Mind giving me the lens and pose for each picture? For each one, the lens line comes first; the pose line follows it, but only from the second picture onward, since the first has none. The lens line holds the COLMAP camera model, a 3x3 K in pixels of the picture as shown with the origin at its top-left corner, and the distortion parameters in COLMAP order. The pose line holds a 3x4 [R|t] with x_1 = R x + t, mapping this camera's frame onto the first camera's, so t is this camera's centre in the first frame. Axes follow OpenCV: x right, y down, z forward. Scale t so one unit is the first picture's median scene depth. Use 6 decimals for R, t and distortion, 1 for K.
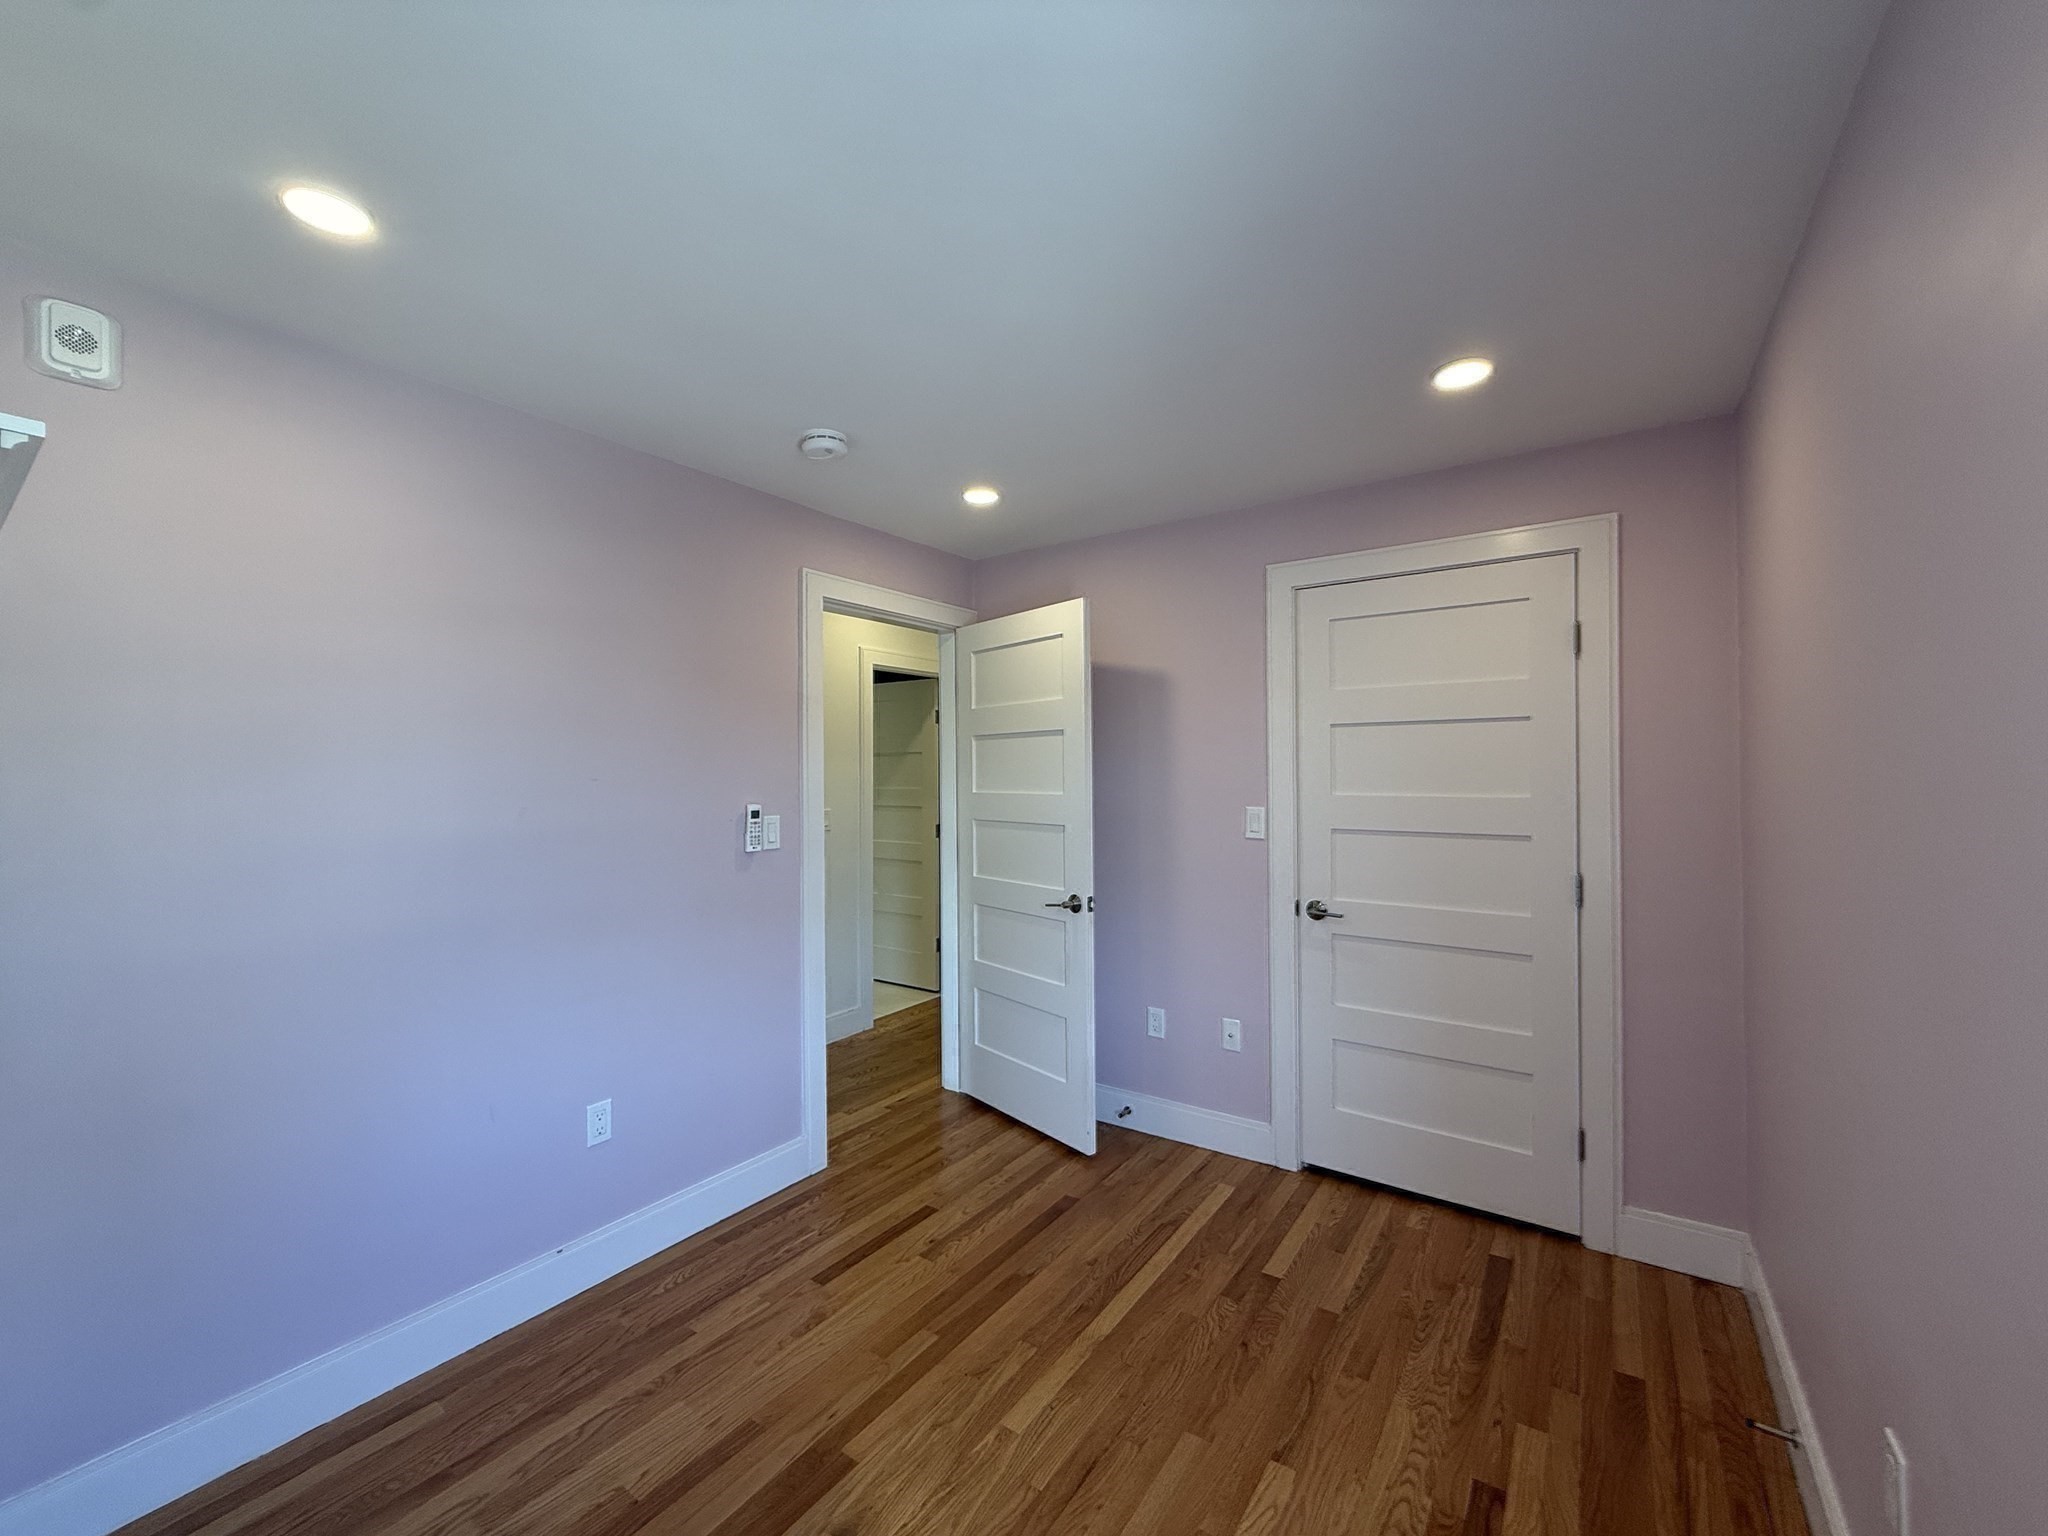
lens RADIAL K [[815.4, 0, 1024.6], [0, 815.4, 769.1], [0, 0, 1]] dist [-0.001158, 0.000132]
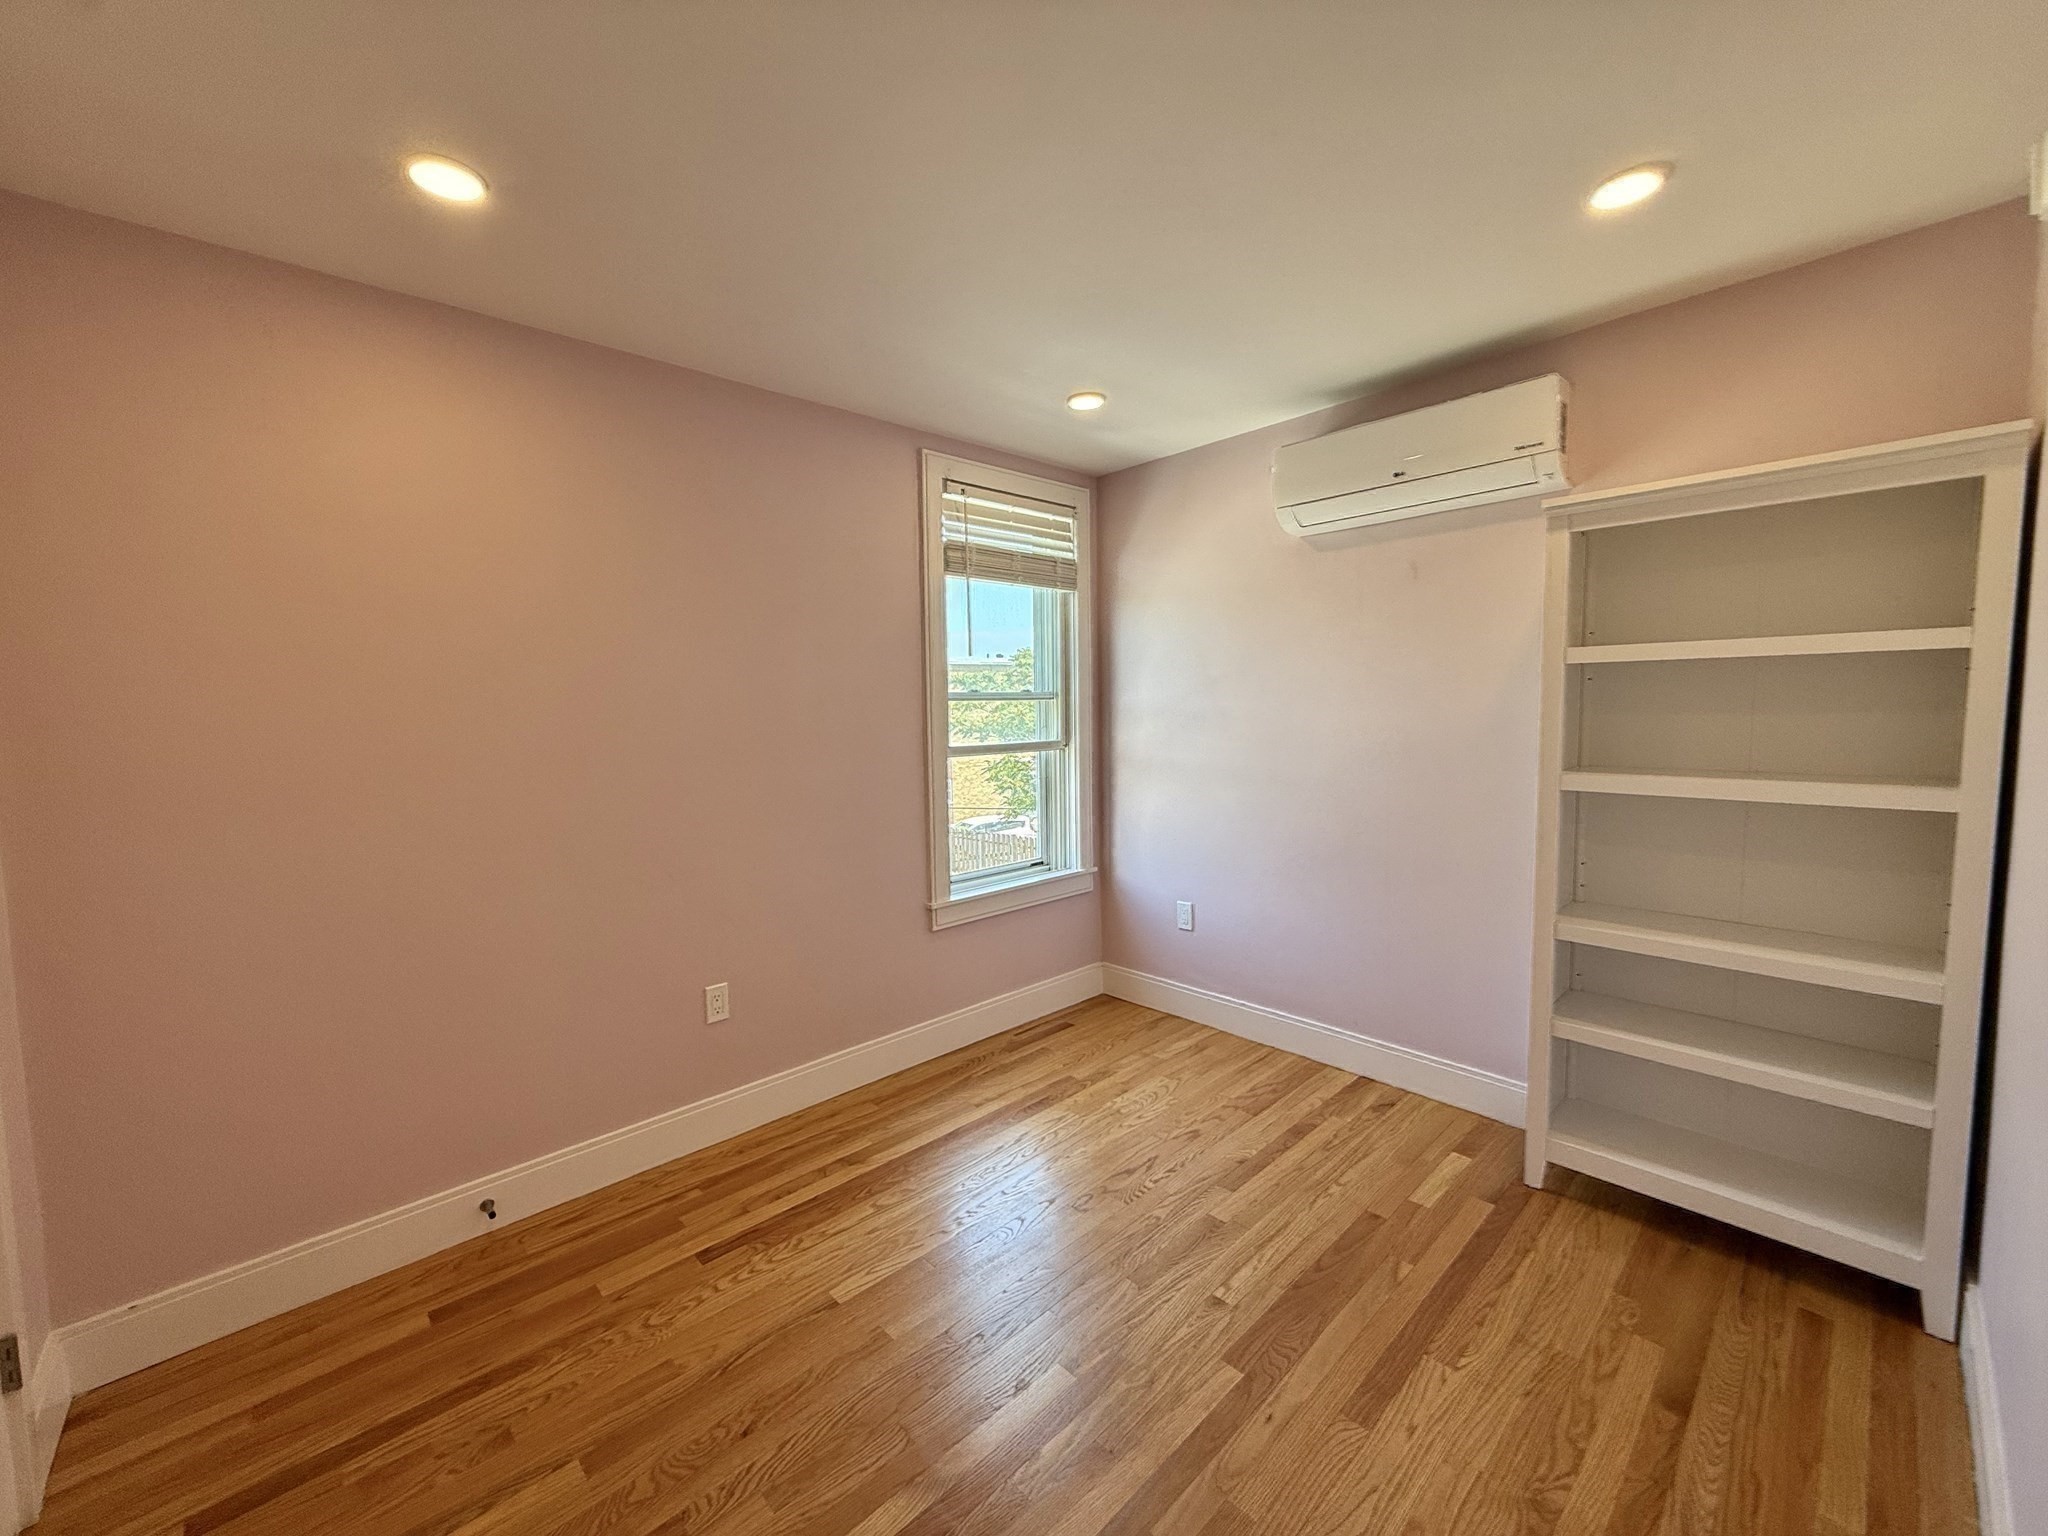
lens RADIAL K [[815.4, 0, 1021.4], [0, 815.4, 773.8], [0, 0, 1]] dist [-0.001158, 0.000132]
pose [[-0.981664, 0.013294, 0.190157, -0.153658], [0.026056, 0.997560, 0.064772, 0.050748], [-0.188832, 0.068539, -0.979615, 1.872677]]
